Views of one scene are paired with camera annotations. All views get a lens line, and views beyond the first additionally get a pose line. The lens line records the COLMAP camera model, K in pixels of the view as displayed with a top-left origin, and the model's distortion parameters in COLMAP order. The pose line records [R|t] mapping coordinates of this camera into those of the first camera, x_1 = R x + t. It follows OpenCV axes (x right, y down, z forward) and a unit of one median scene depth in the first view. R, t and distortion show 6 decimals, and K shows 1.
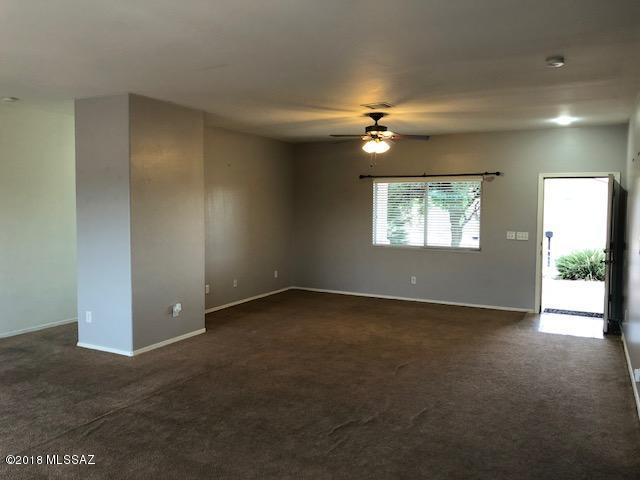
lens RADIAL K [[522.1, 0, 314.2], [0, 522.1, 239.4], [0, 0, 1]] dist [0.038350, -0.059585]
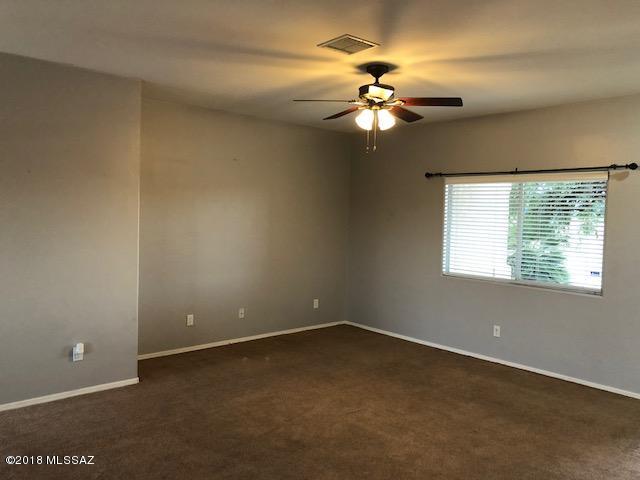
lens RADIAL K [[522.1, 0, 327.0], [0, 522.1, 236.3], [0, 0, 1]] dist [0.038350, -0.059585]
pose [[0.939272, 0.035548, -0.341327, 0.226866], [-0.045734, 0.998715, -0.021840, -0.018128], [0.340112, 0.036124, 0.939691, 0.326352]]
